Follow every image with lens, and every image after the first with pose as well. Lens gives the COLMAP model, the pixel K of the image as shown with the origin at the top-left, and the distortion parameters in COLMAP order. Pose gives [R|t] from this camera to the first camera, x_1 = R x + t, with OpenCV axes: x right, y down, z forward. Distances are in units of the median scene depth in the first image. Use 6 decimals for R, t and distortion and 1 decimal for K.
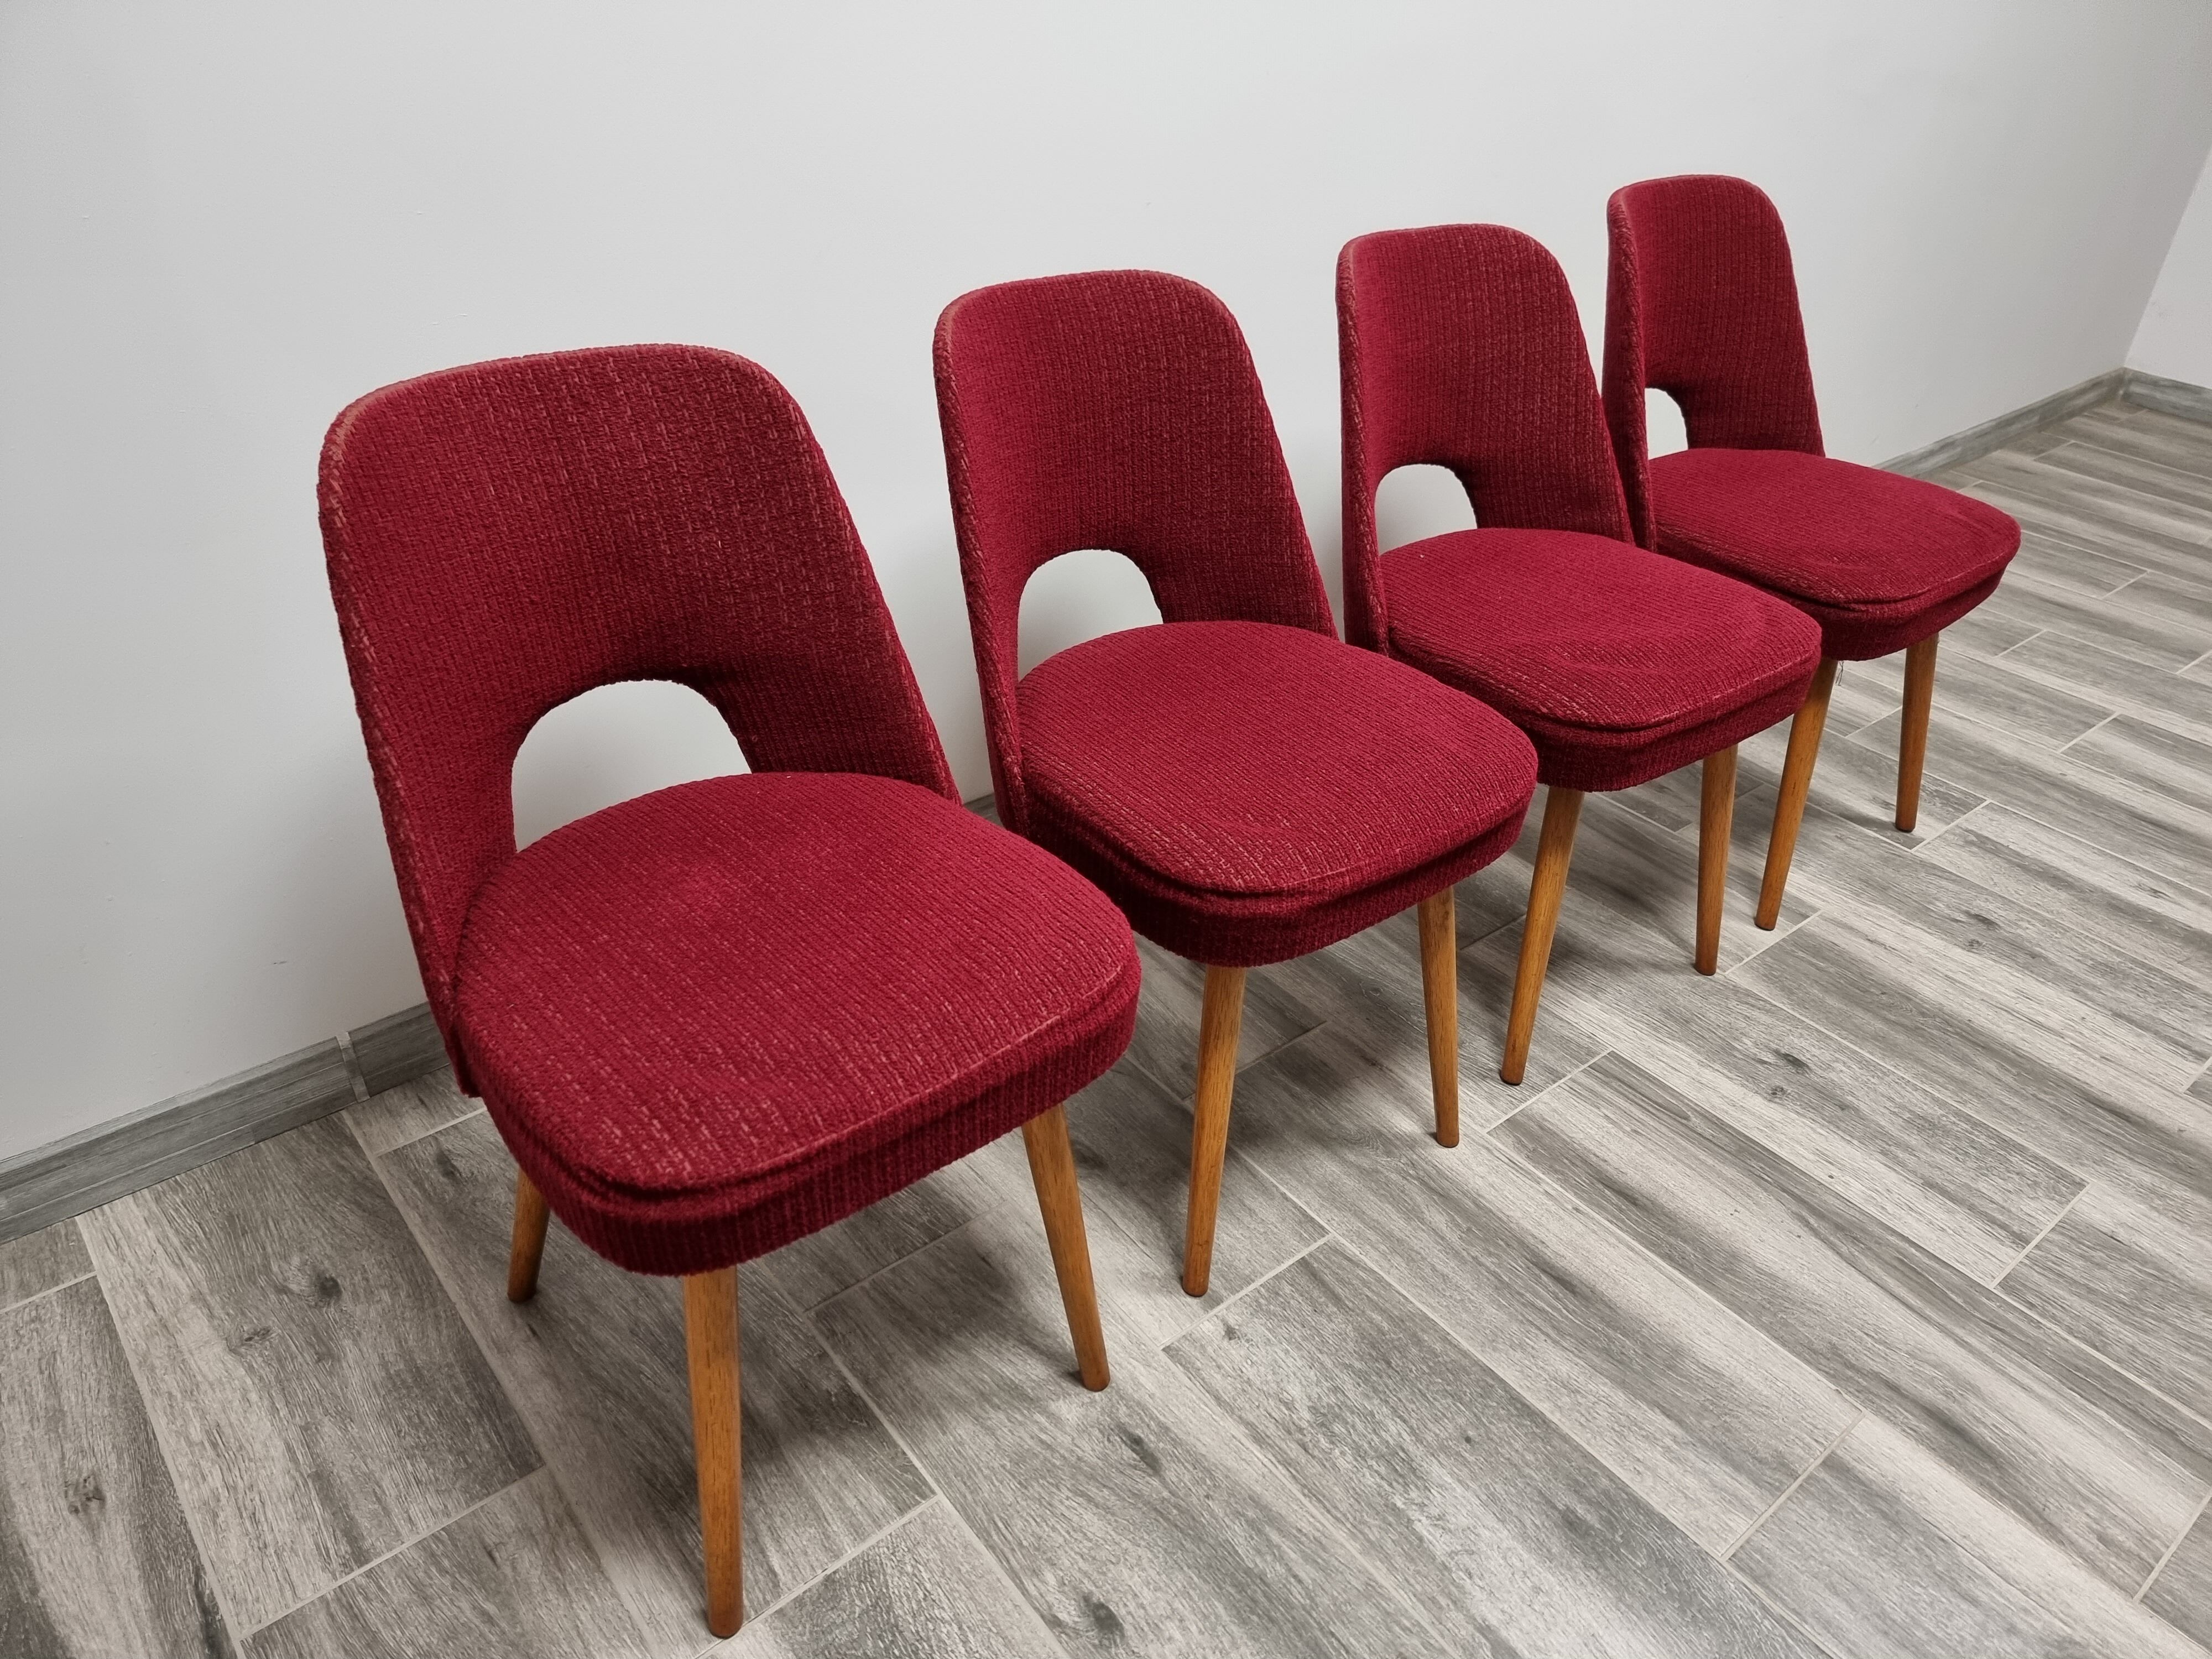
lens RADIAL K [[1566.5, 0, 1133.8], [0, 1566.5, 839.6], [0, 0, 1]] dist [0.068385, -0.060029]
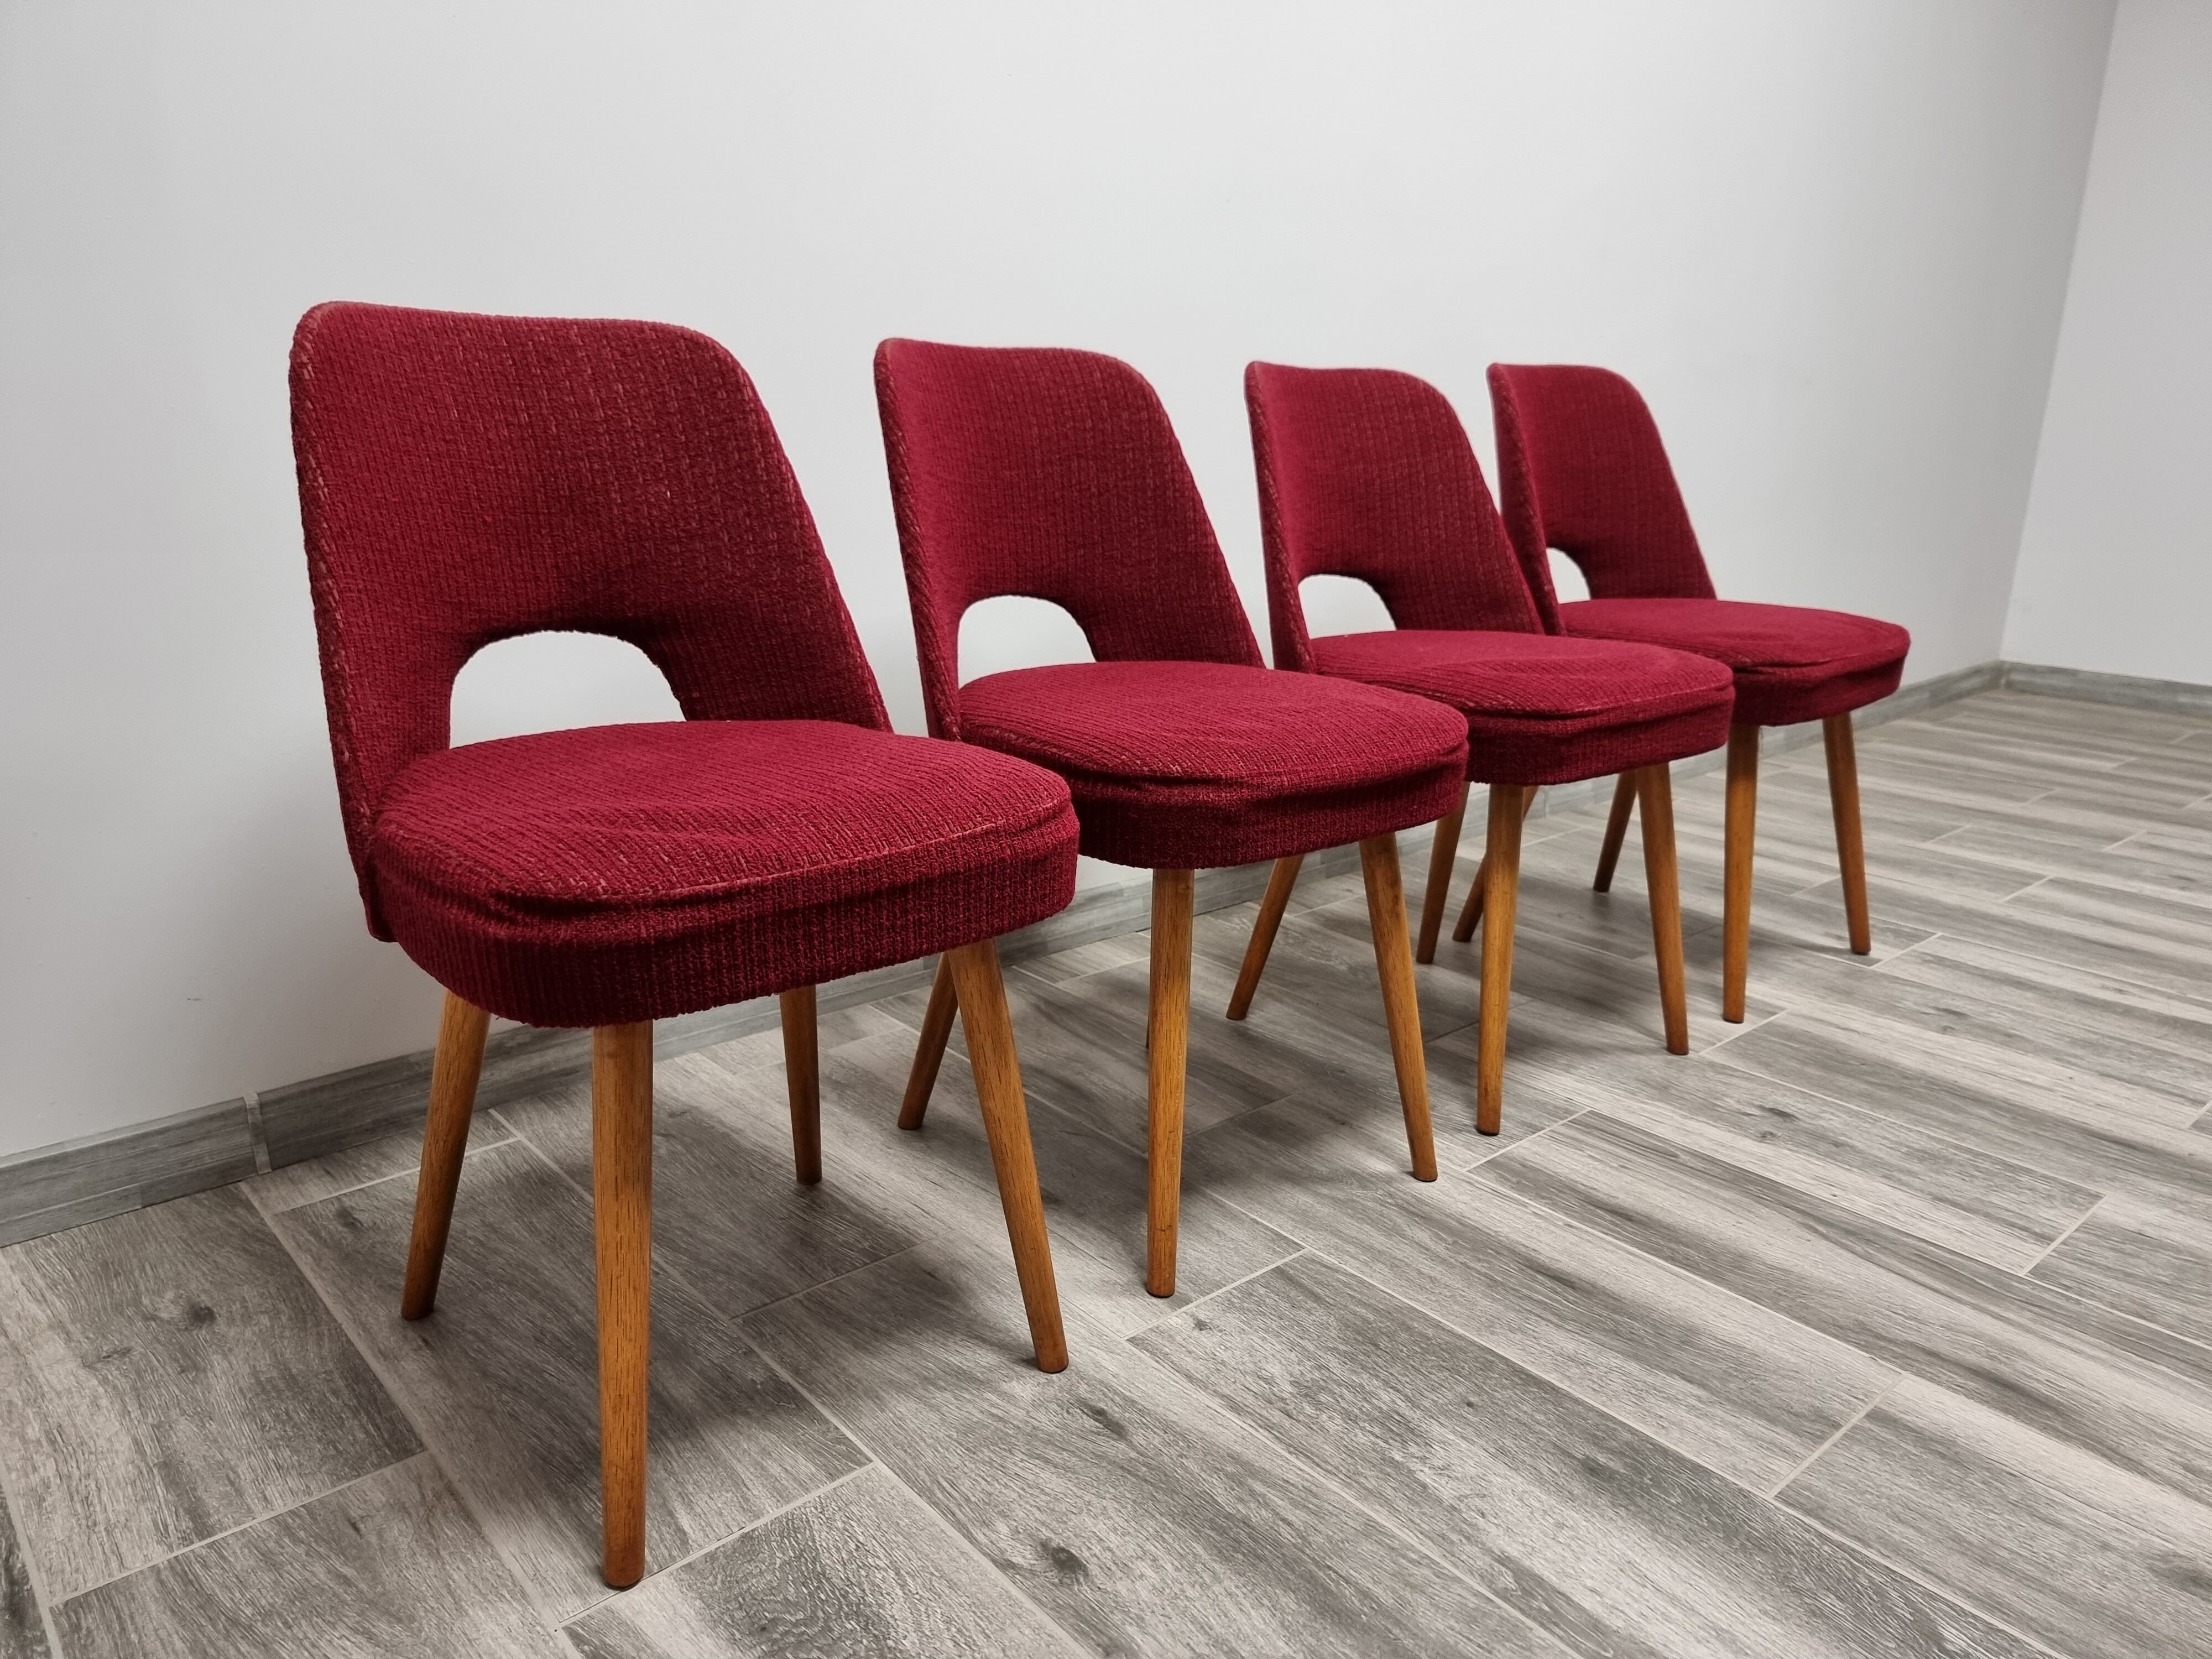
lens RADIAL K [[1566.5, 0, 1126.2], [0, 1566.5, 839.4], [0, 0, 1]] dist [0.068385, -0.060029]
pose [[0.998961, -0.040353, 0.021167, 0.010375], [0.044820, 0.953941, -0.296626, 0.316952], [-0.008223, 0.297266, 0.954759, 0.049474]]
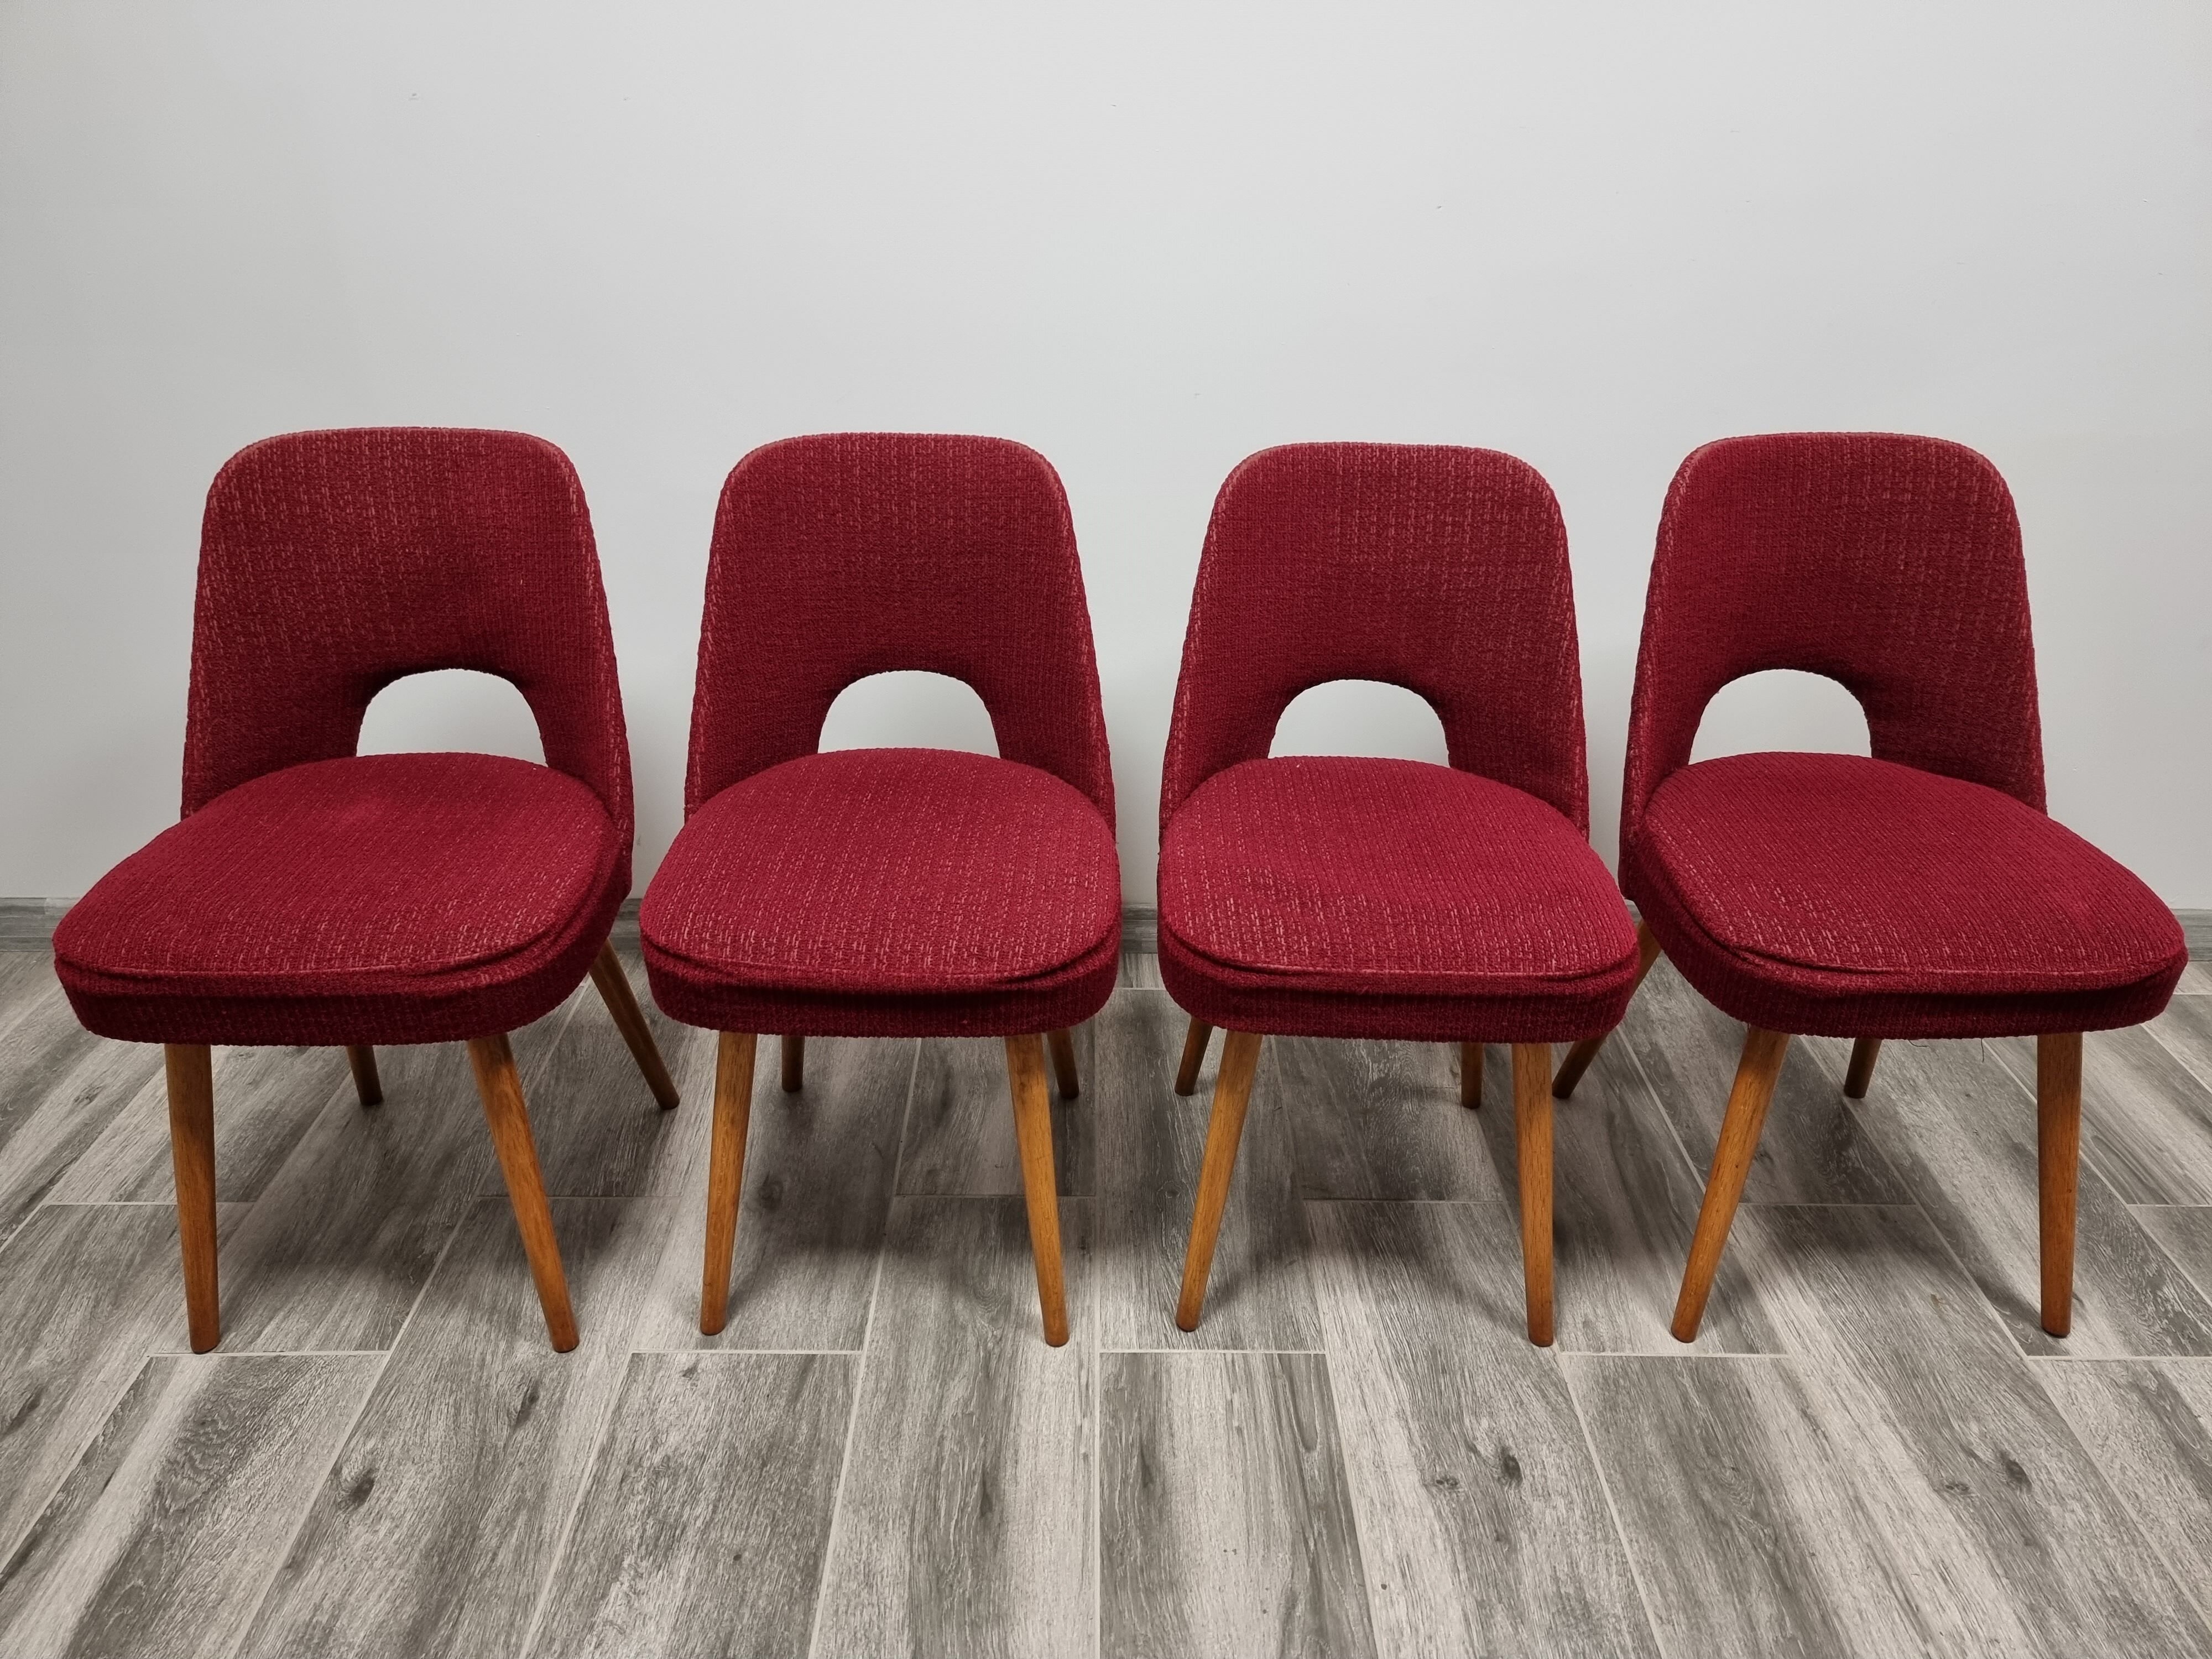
lens RADIAL K [[1566.5, 0, 1111.8], [0, 1566.5, 837.6], [0, 0, 1]] dist [0.068385, -0.060029]
pose [[0.769170, 0.259394, -0.584031, 0.829558], [-0.323319, 0.946274, -0.005529, -0.121176], [0.551219, 0.193081, 0.811713, 0.212076]]
